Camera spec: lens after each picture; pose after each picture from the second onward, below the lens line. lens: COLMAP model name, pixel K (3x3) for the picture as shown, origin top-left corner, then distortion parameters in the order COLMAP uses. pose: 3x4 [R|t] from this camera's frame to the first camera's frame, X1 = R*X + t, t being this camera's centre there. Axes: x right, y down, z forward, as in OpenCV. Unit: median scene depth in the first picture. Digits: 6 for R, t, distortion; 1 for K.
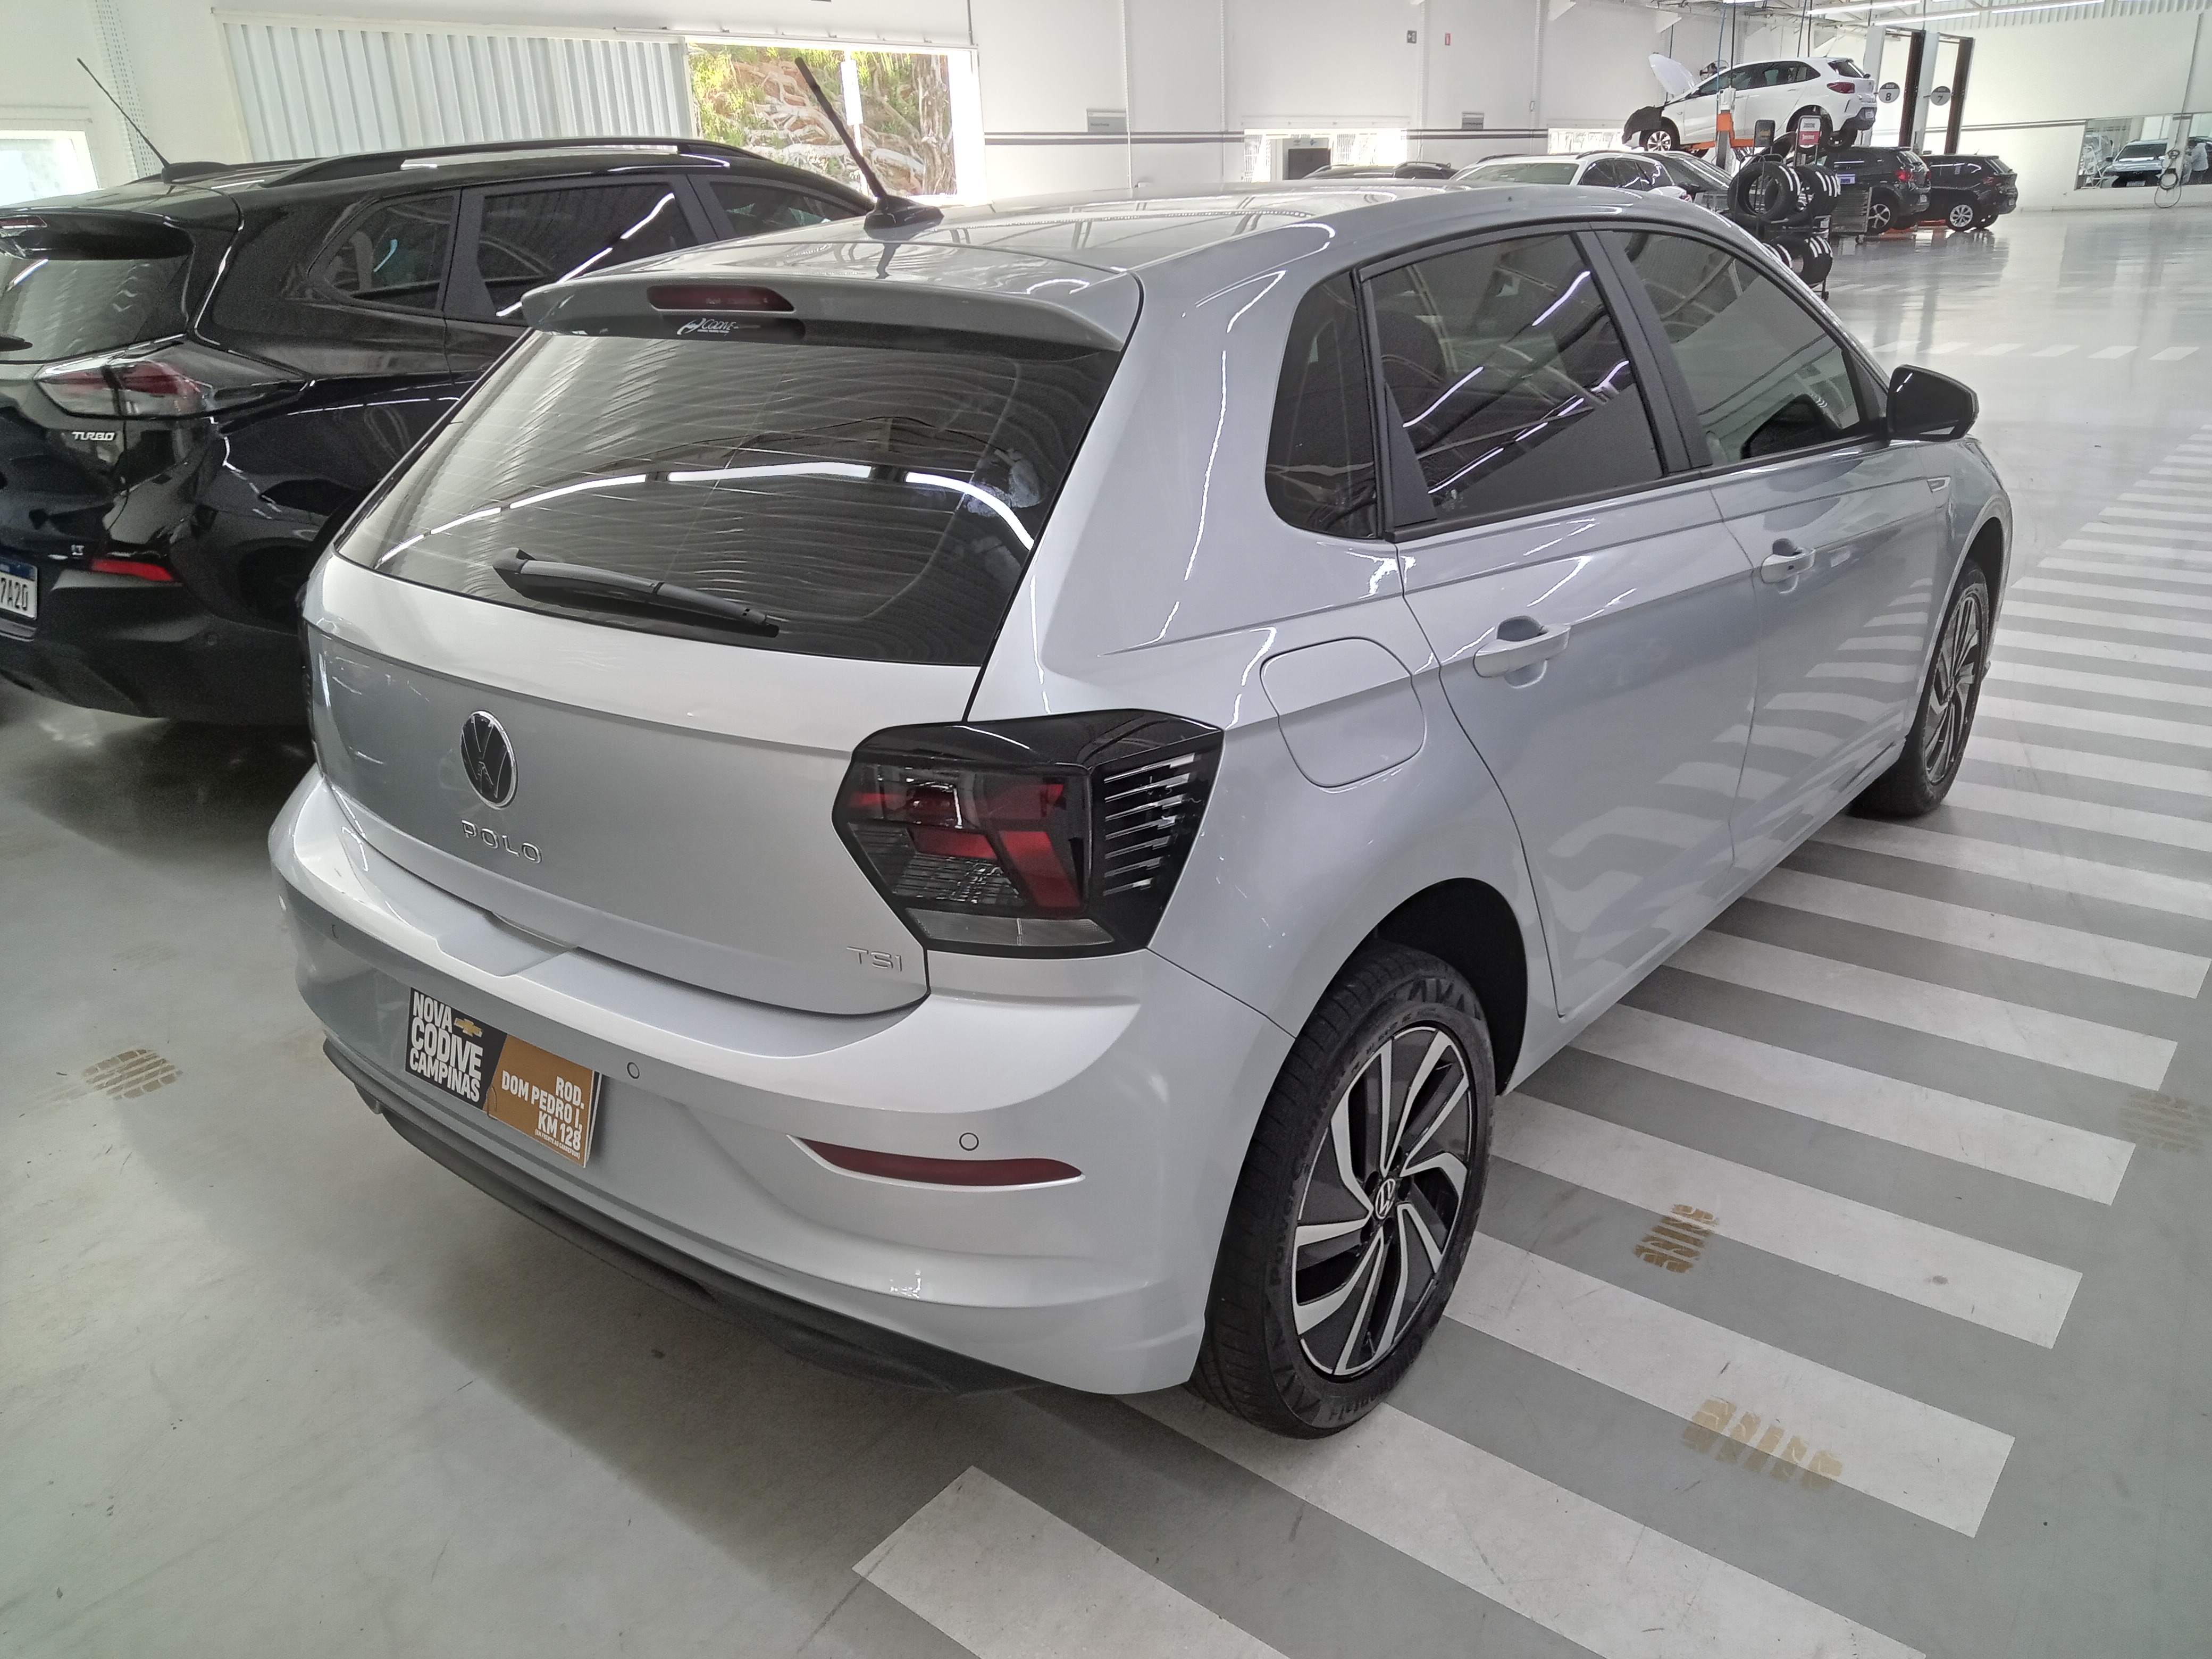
lens RADIAL K [[1642.7, 0, 1106.0], [0, 1642.7, 829.5], [0, 0, 1]] dist [0.067916, -0.147612]
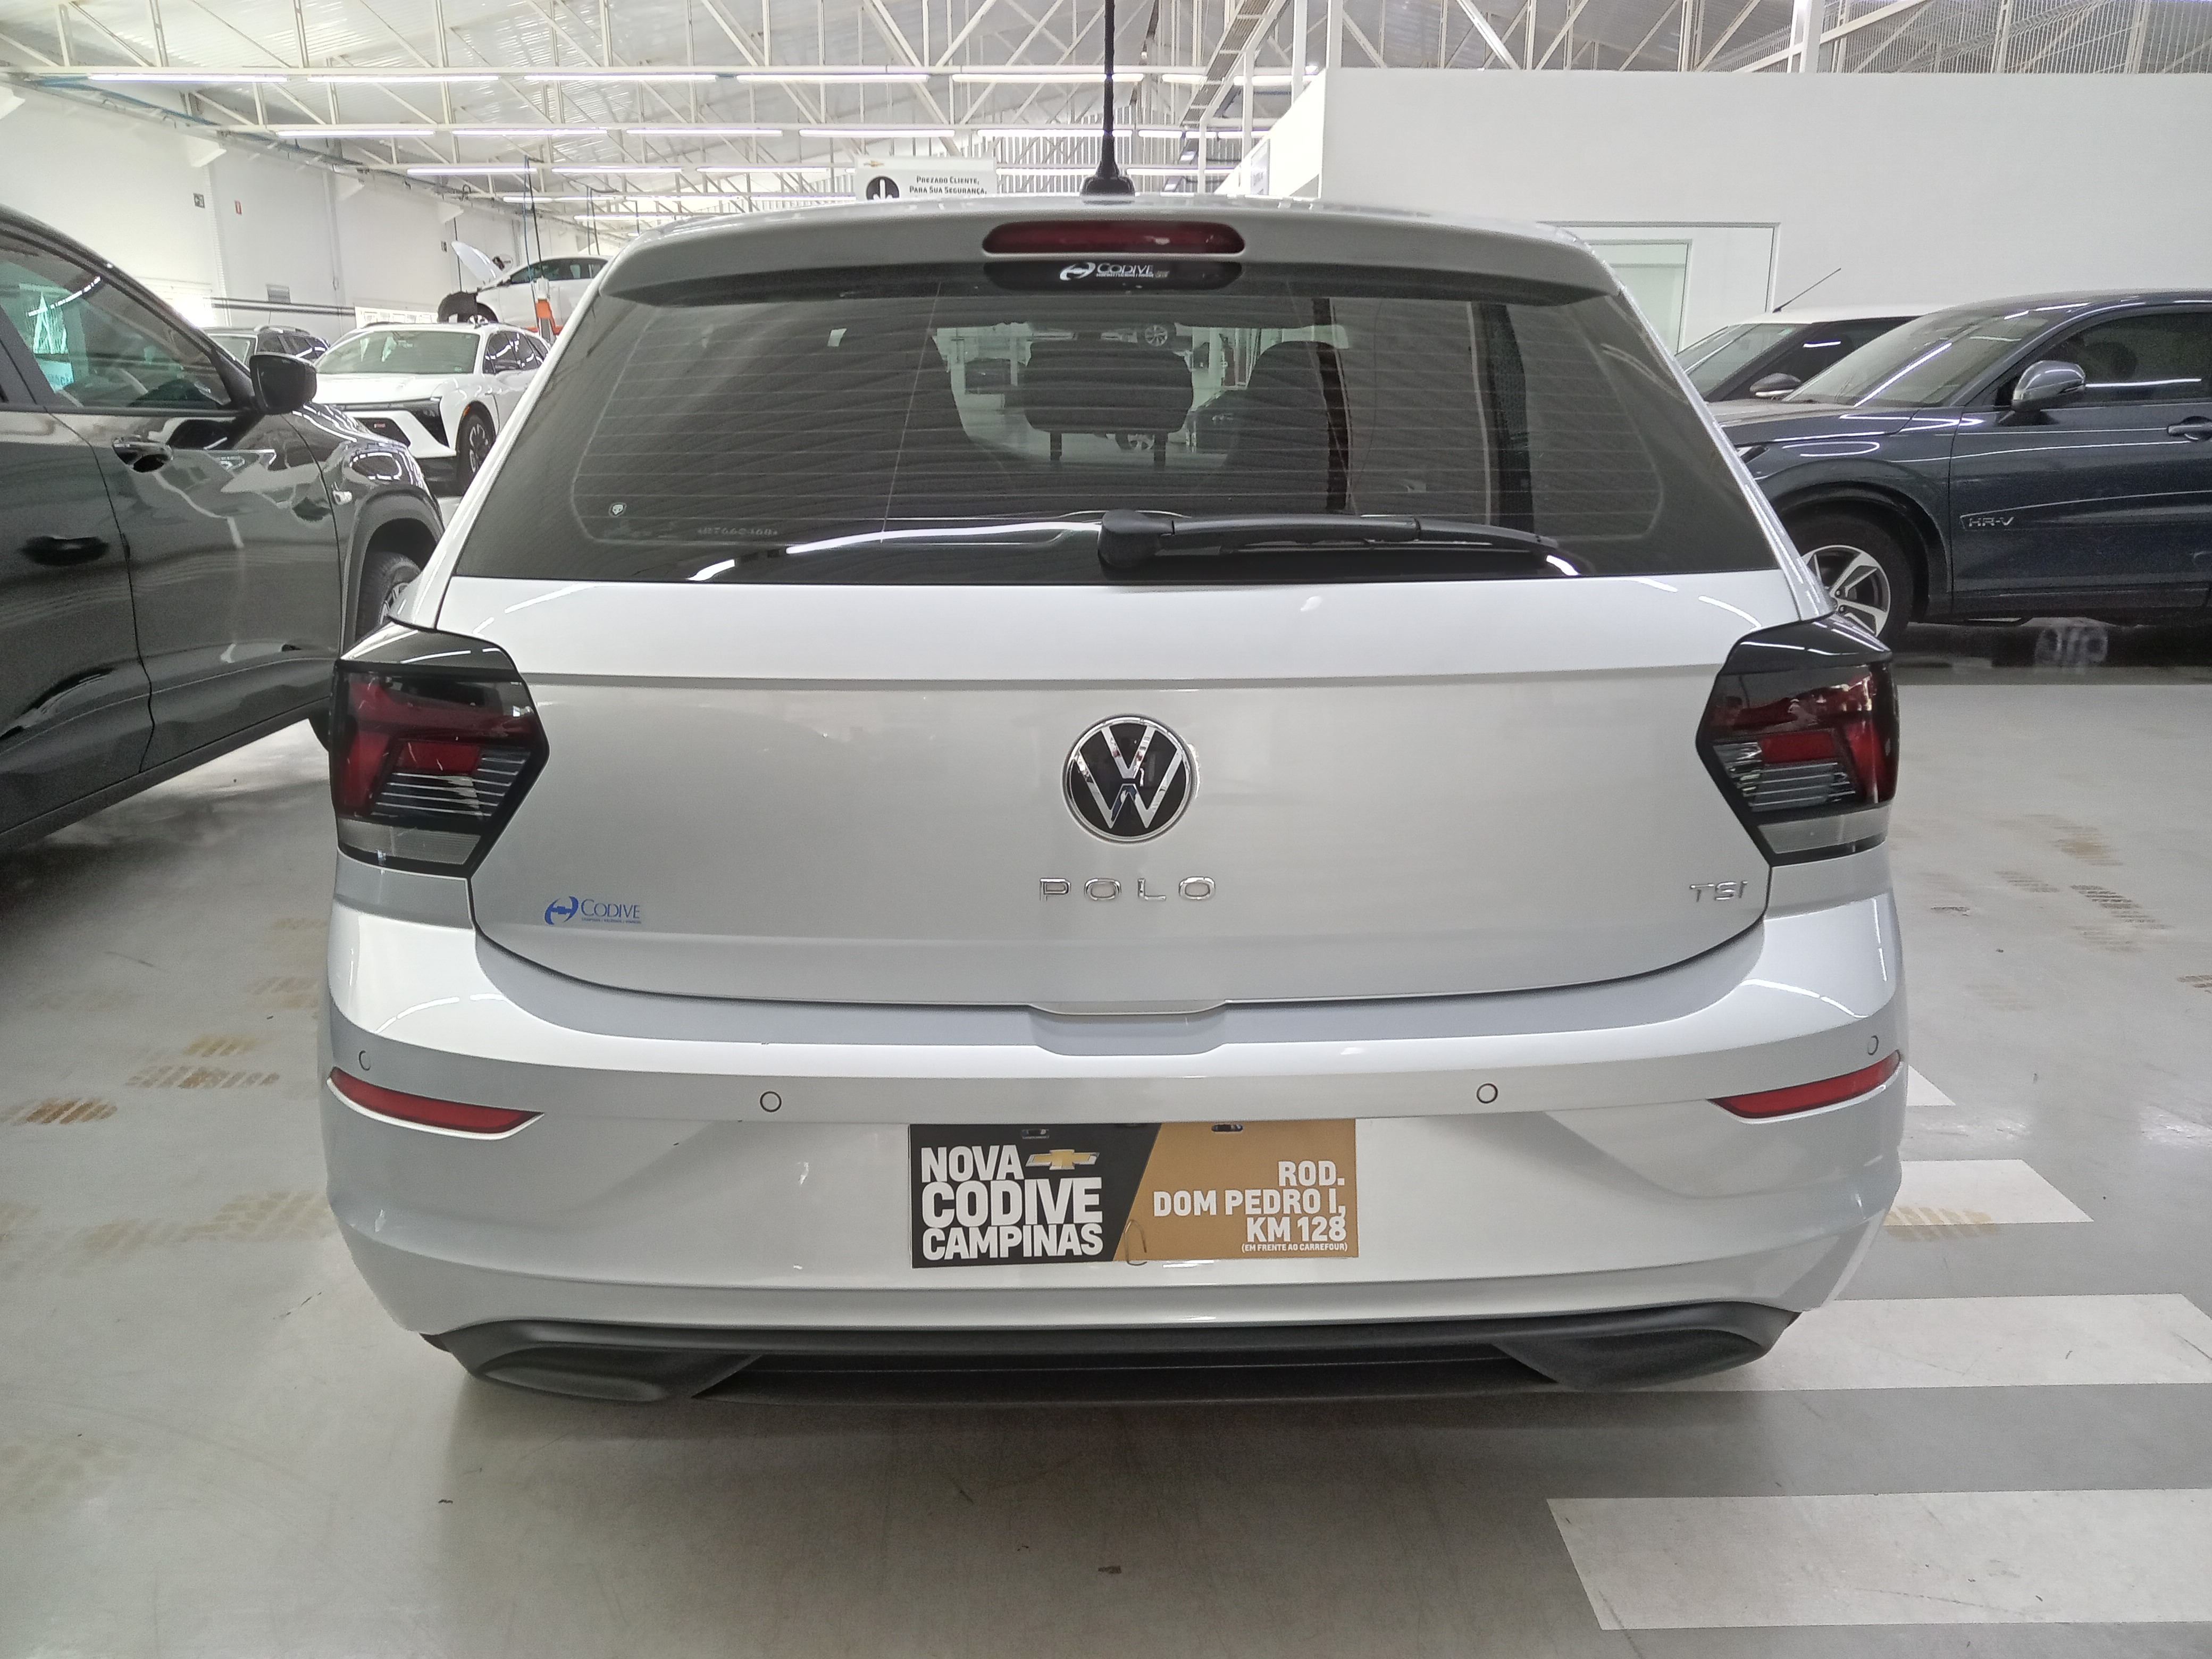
lens RADIAL K [[1624.3, 0, 1082.2], [0, 1624.3, 833.5], [0, 0, 1]] dist [0.084724, -0.134396]
pose [[0.757841, -0.136892, 0.637917, -0.801029], [0.204084, 0.978414, -0.032489, 0.001919], [-0.619699, 0.154810, 0.769420, 0.396733]]
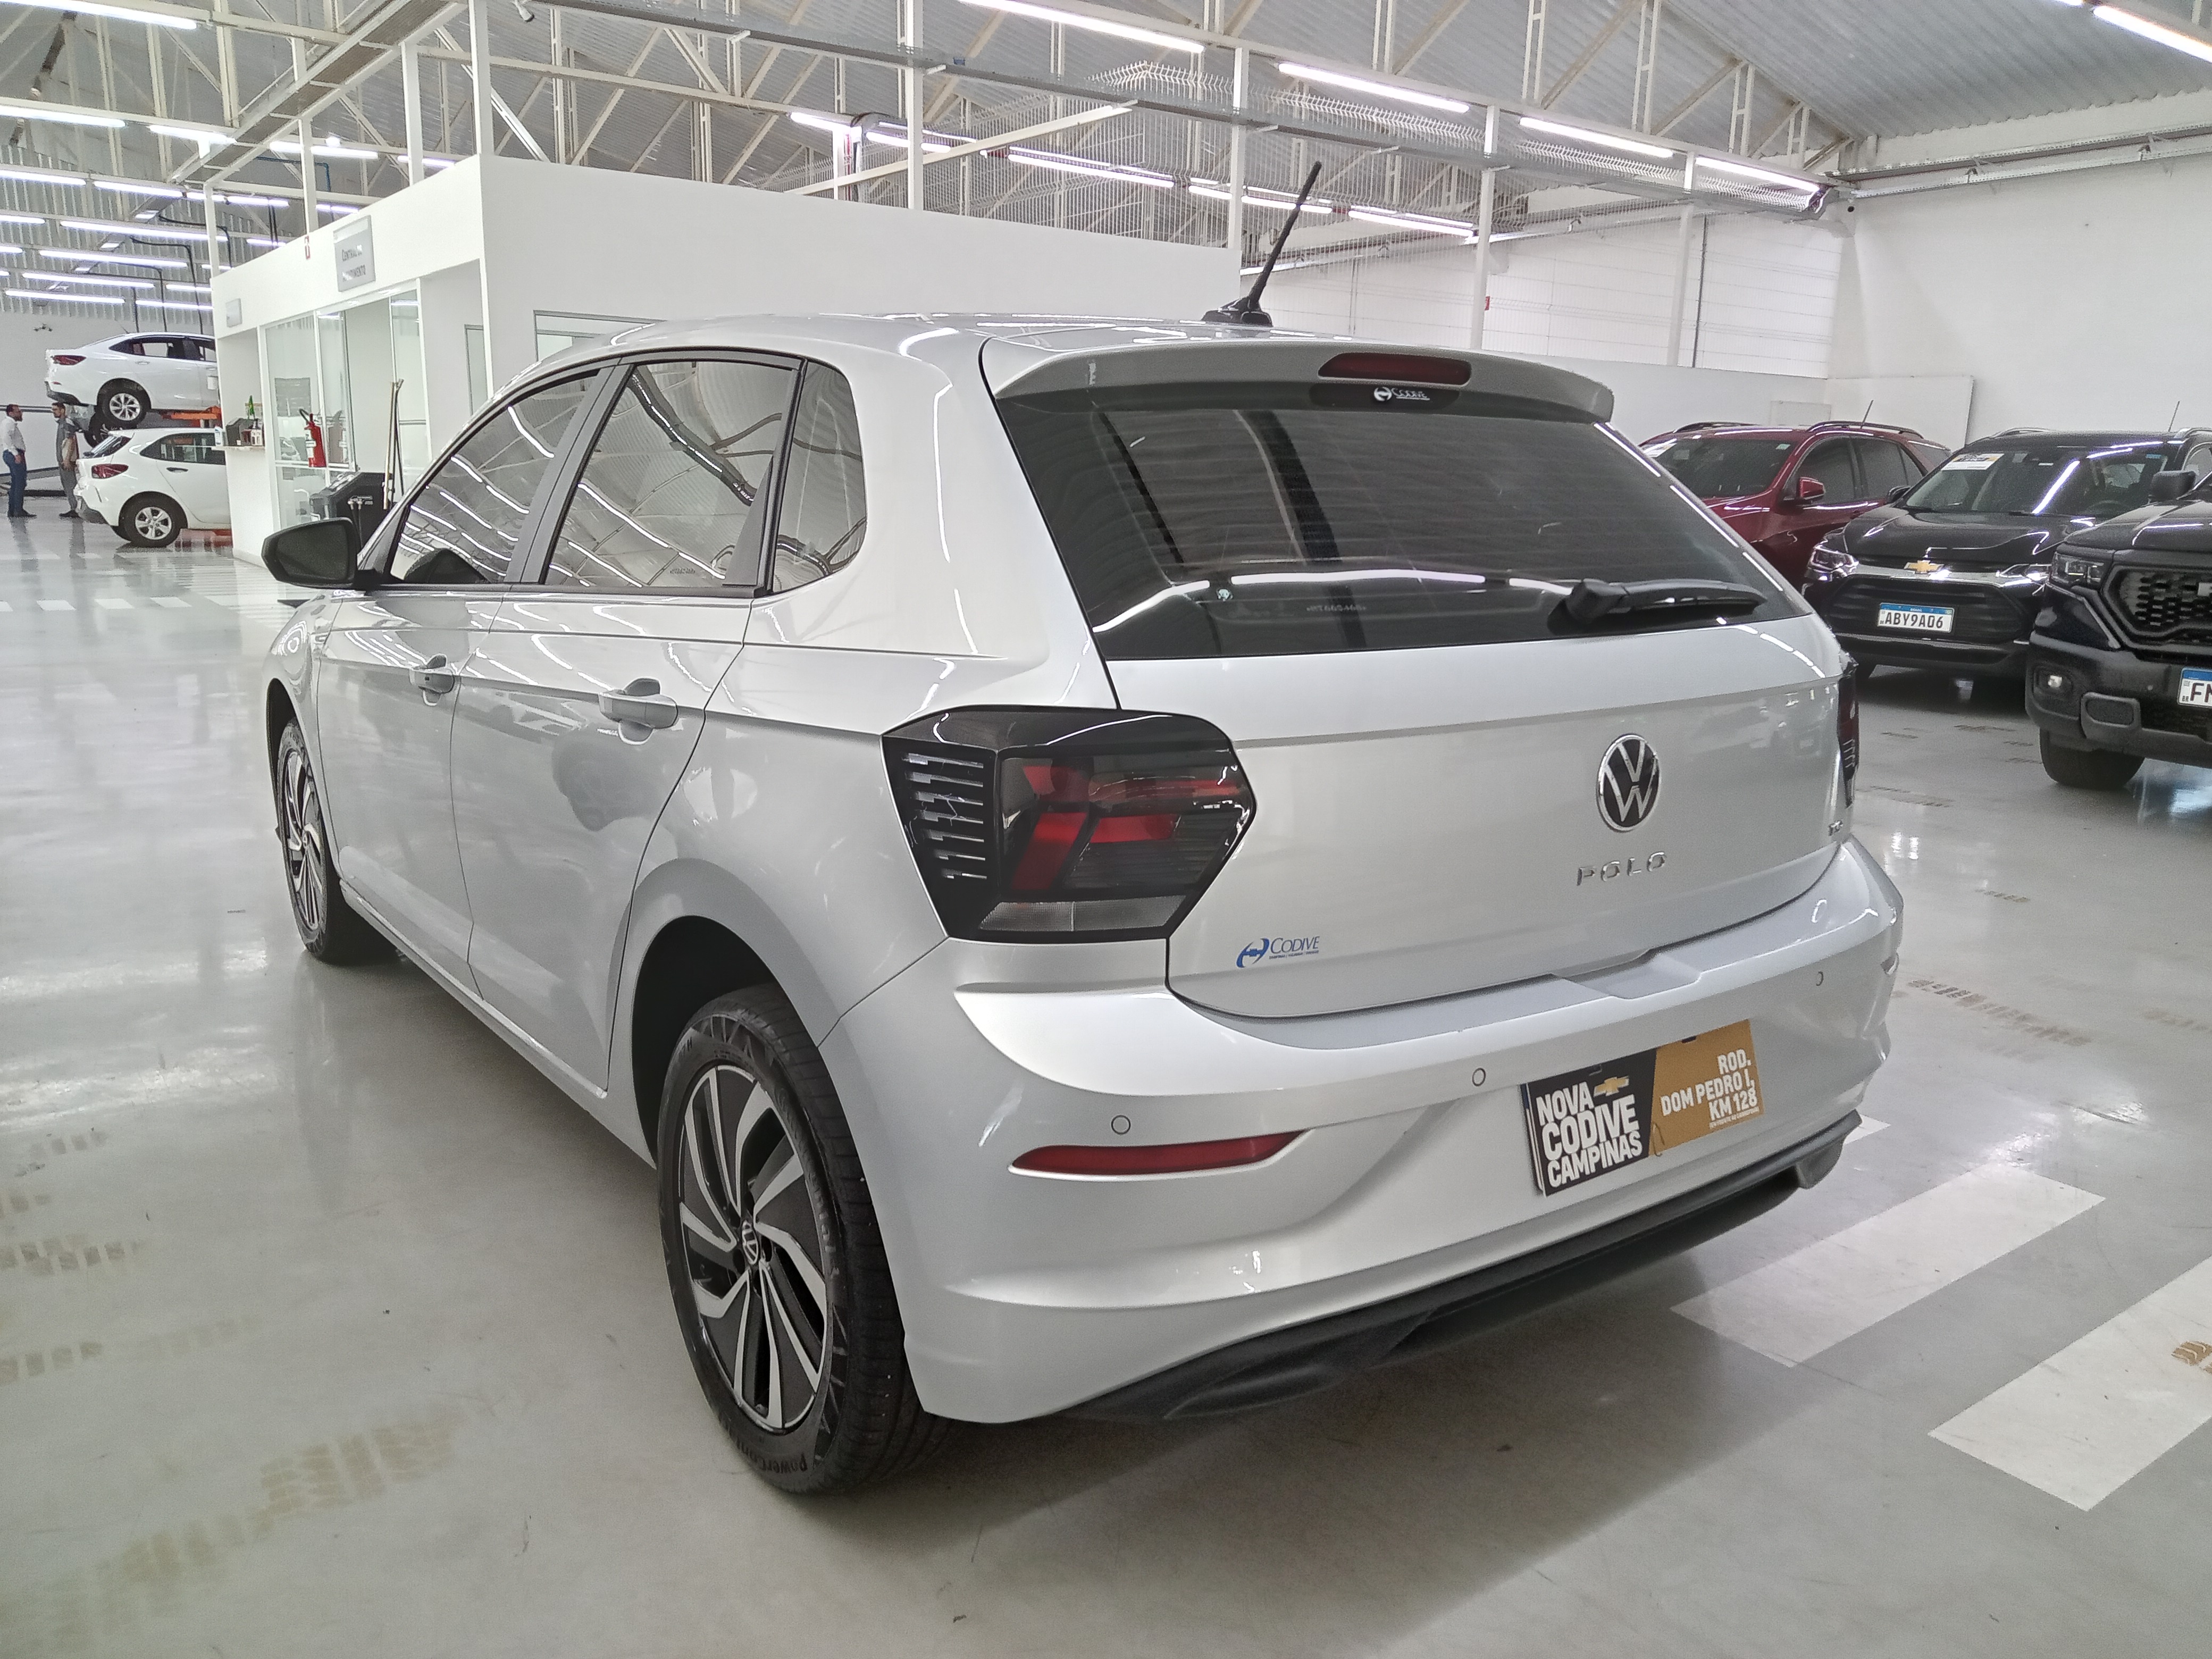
lens RADIAL K [[1642.7, 0, 1106.0], [0, 1642.7, 829.5], [0, 0, 1]] dist [0.067916, -0.147612]
pose [[0.255241, -0.159781, 0.953584, -1.295372], [0.320315, 0.944531, 0.072527, -0.174278], [-0.912278, 0.286935, 0.292264, 0.917605]]
